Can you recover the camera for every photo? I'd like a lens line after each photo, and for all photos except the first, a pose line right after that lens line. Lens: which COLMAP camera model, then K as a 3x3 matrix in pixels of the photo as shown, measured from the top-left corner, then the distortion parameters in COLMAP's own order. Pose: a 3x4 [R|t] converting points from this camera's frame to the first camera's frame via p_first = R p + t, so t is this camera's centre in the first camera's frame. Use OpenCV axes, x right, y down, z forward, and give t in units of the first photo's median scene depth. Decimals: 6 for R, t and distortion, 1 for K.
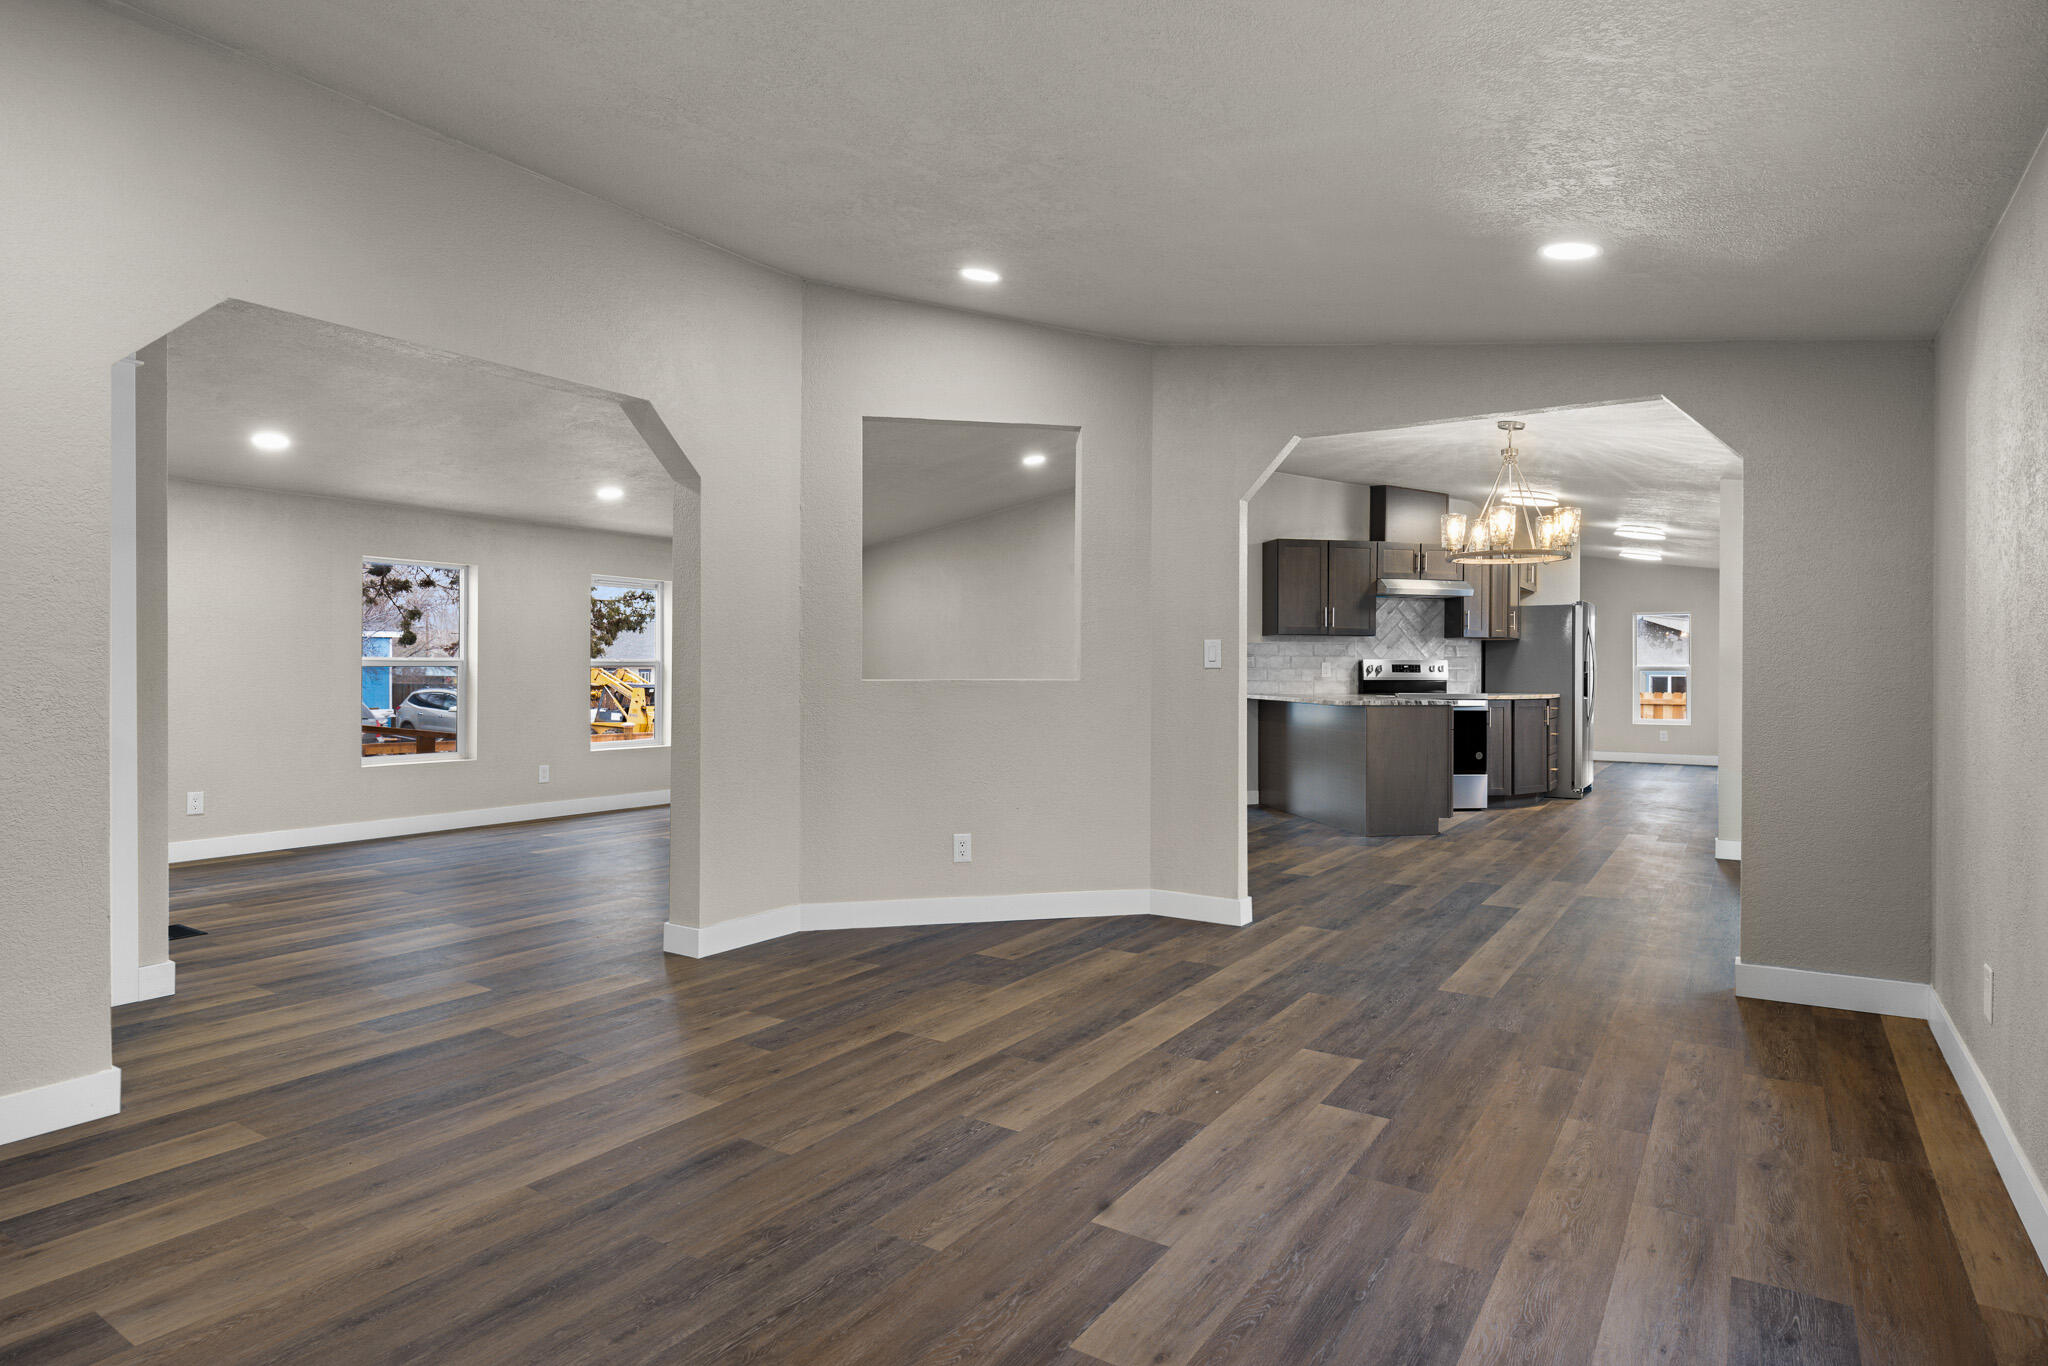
lens RADIAL K [[1117.7, 0, 1033.2], [0, 1117.7, 688.0], [0, 0, 1]] dist [-0.000972, 0.000076]
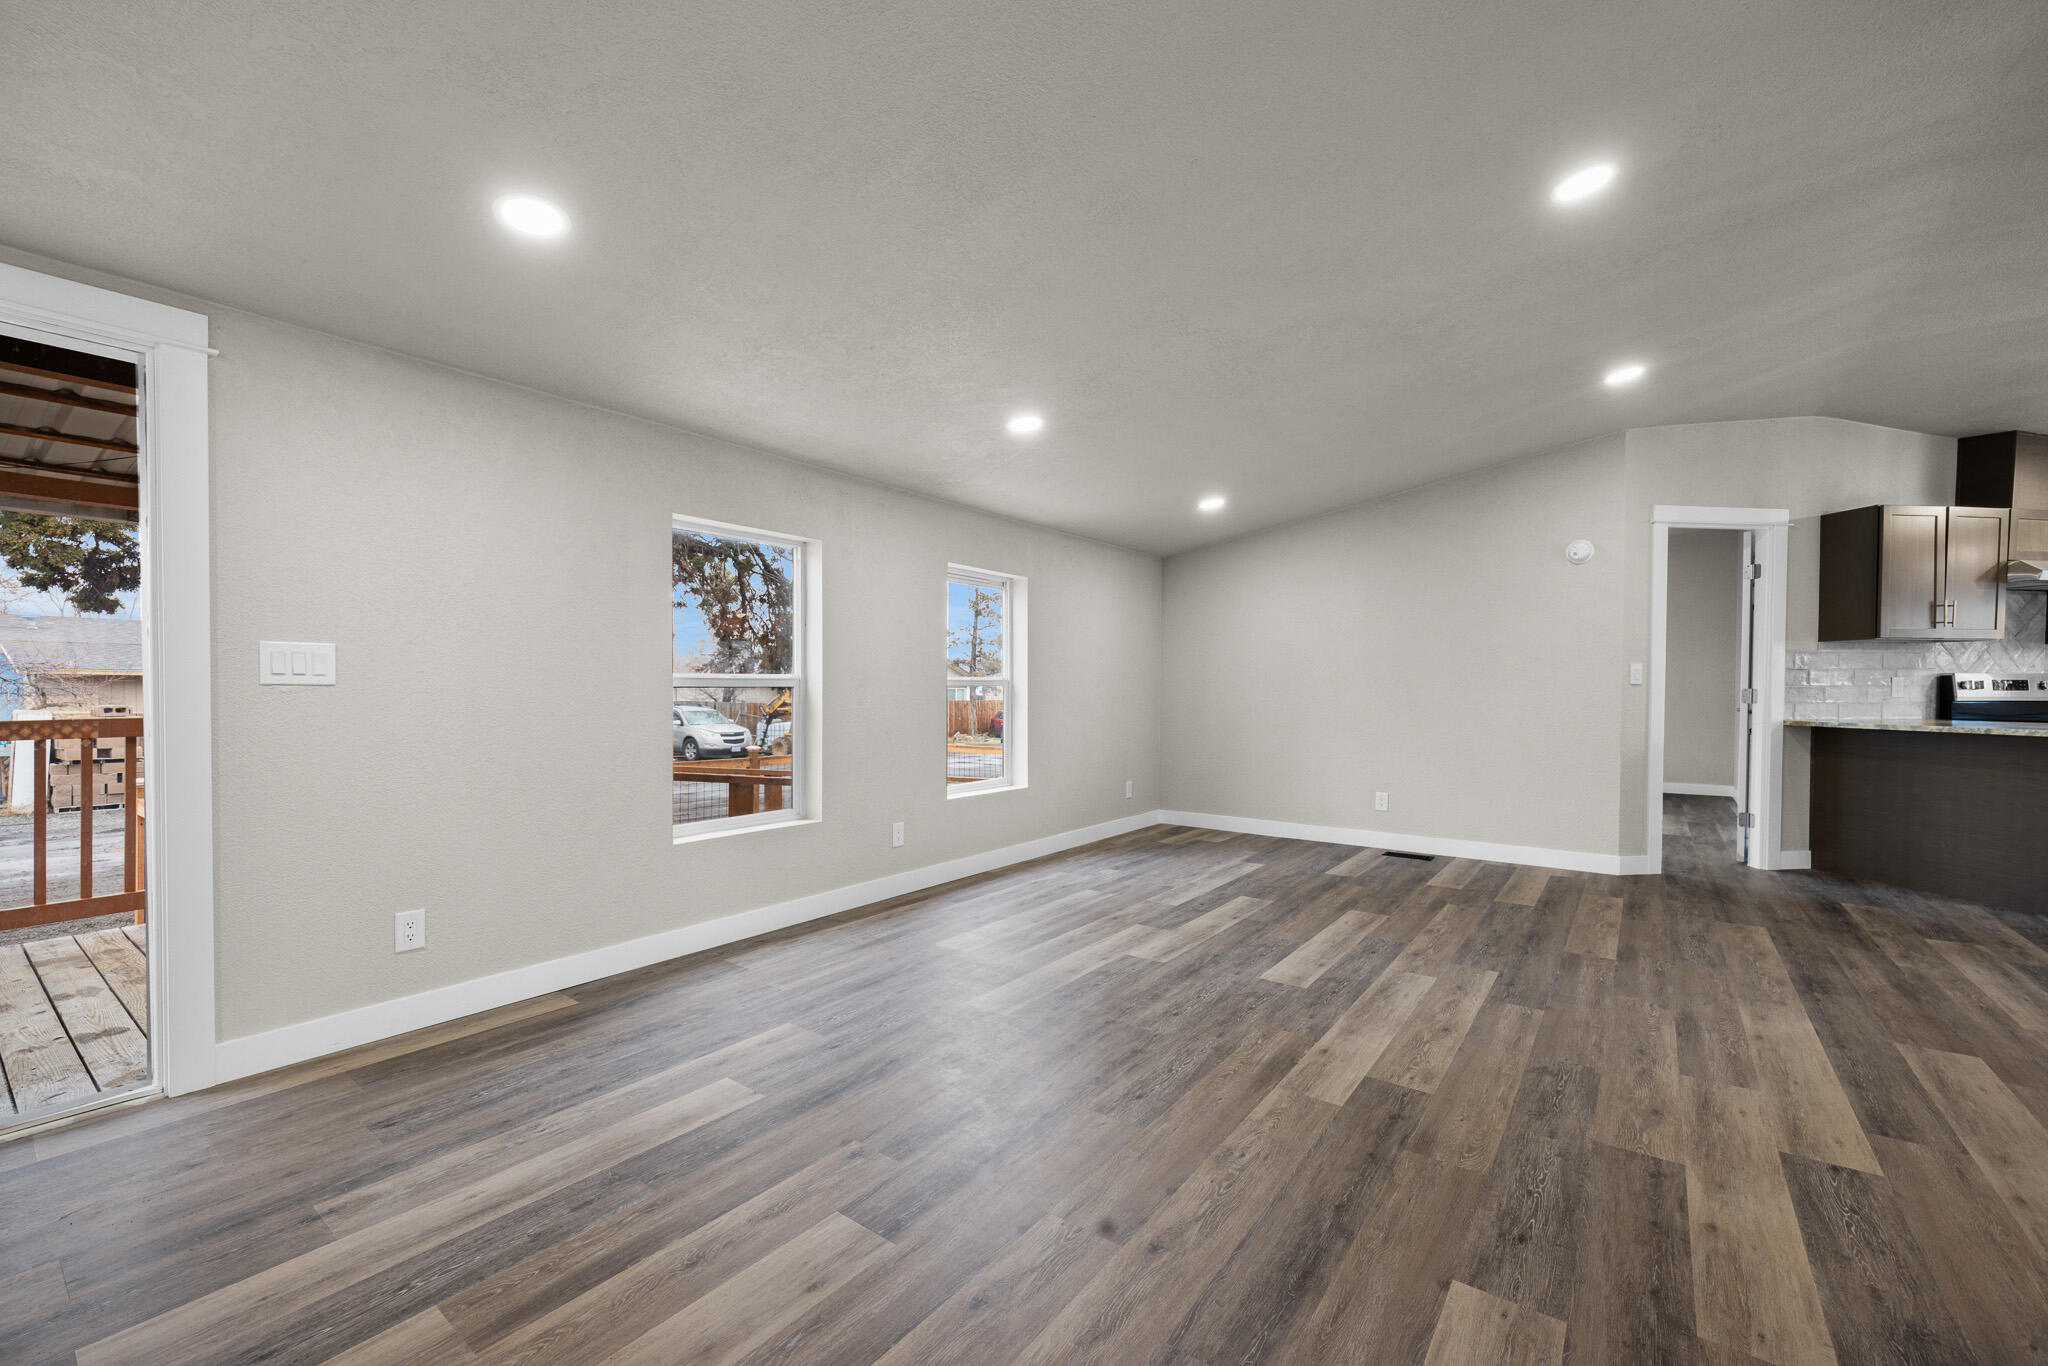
lens RADIAL K [[829.8, 0, 1013.5], [0, 829.8, 683.7], [0, 0, 1]] dist [-0.002794, -0.000581]
pose [[0.998465, -0.003280, -0.055287, -0.321196], [0.002201, 0.999806, -0.019568, -0.009910], [0.055341, 0.019416, 0.998279, 0.454598]]
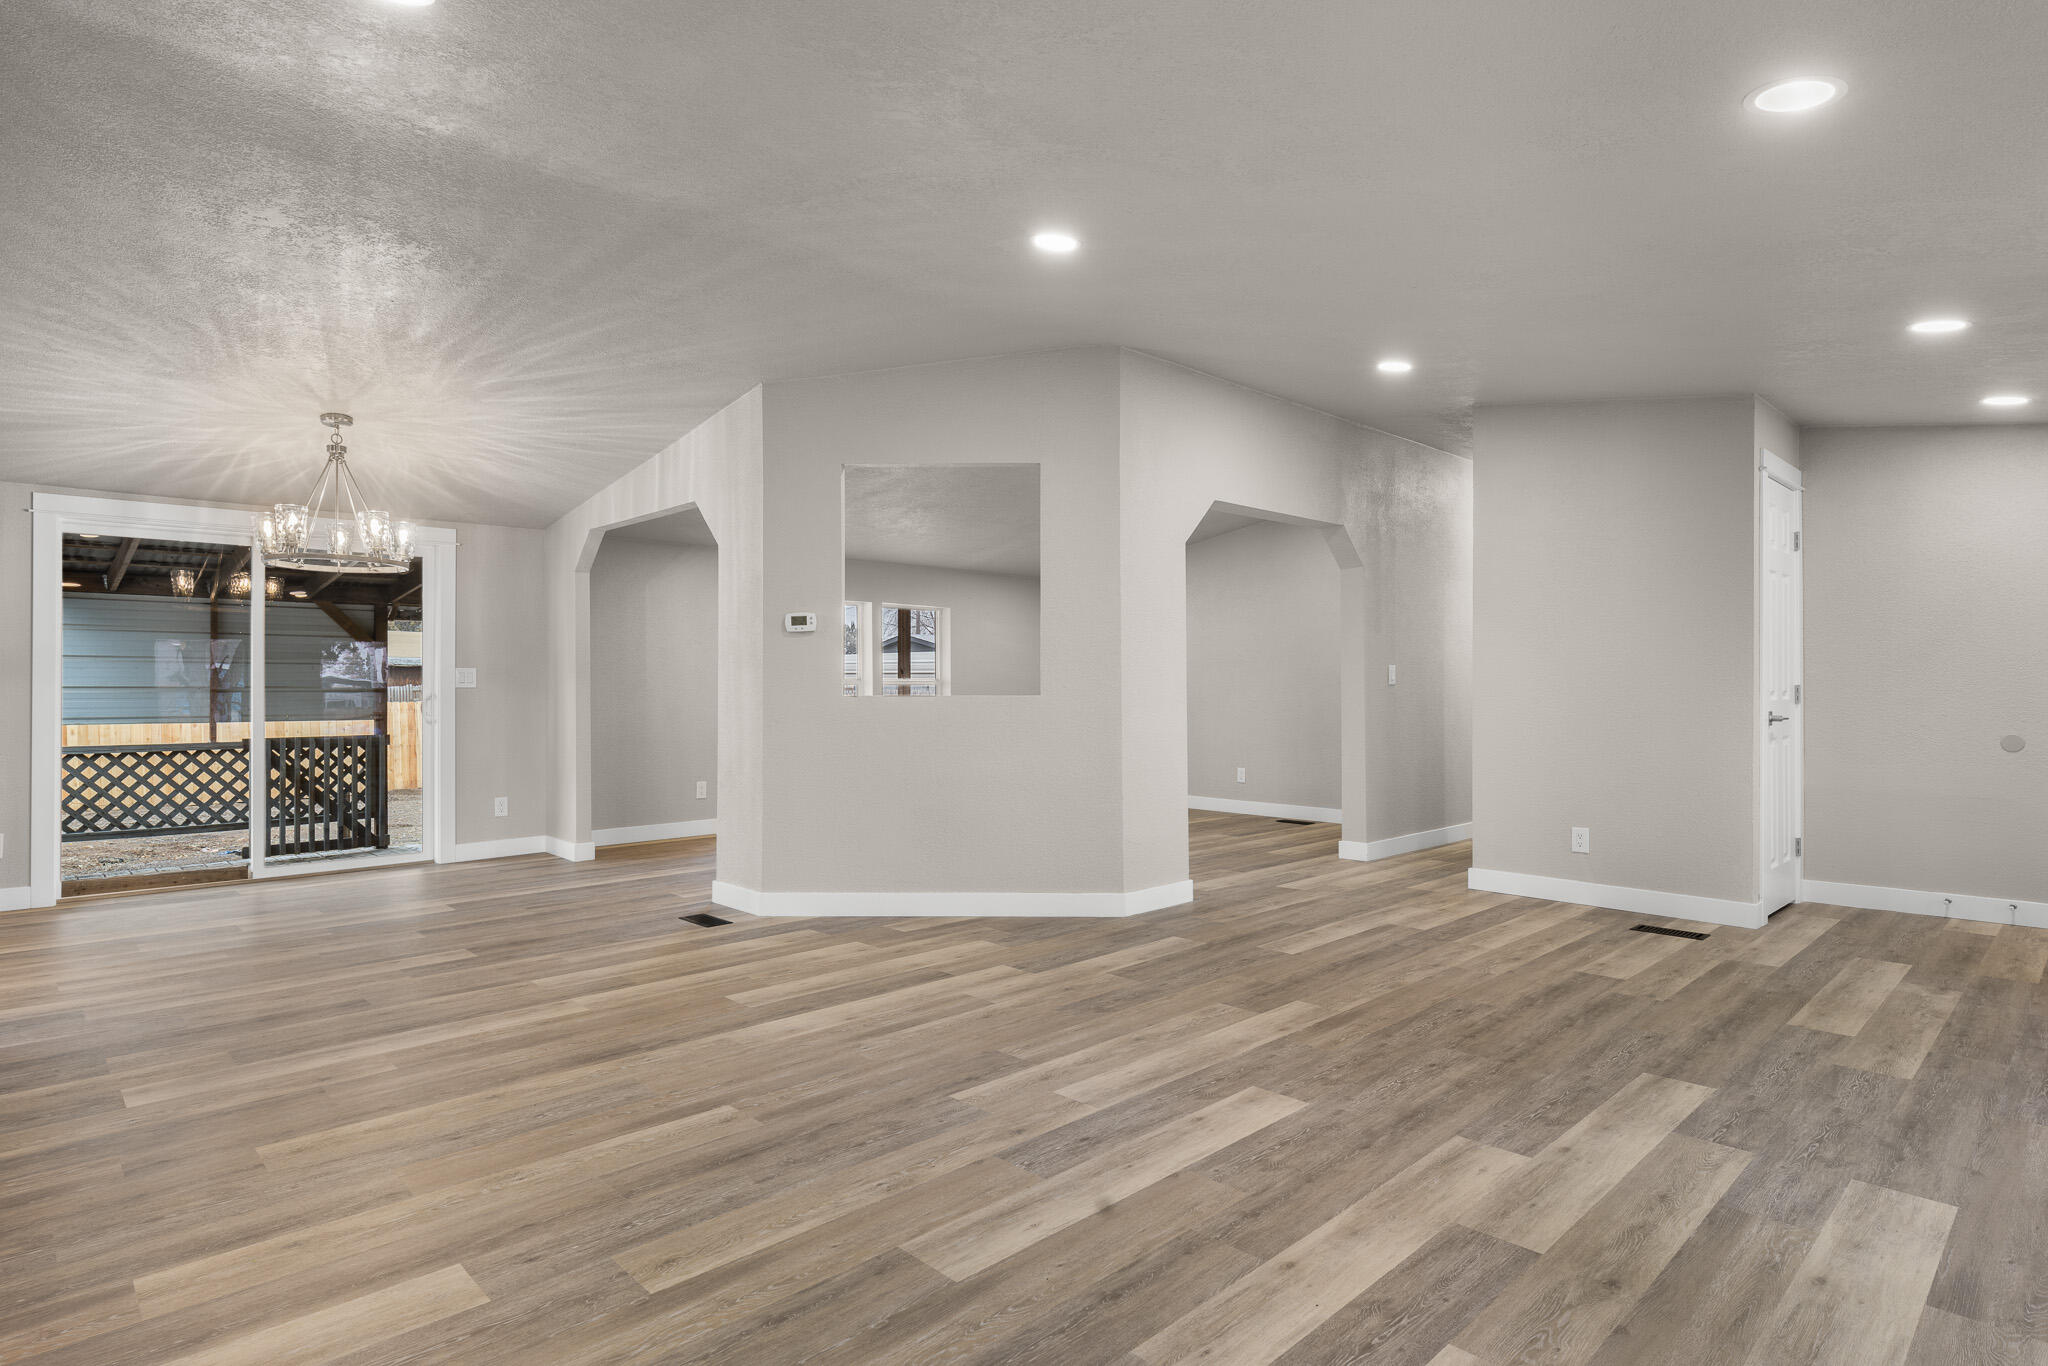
lens RADIAL K [[1121.7, 0, 1017.5], [0, 1121.7, 677.5], [0, 0, 1]] dist [-0.005408, -0.000217]
pose [[-0.980958, 0.001573, 0.194215, -0.211785], [0.003201, 0.999962, 0.008070, -0.019792], [-0.194195, 0.008538, -0.980926, 1.185979]]
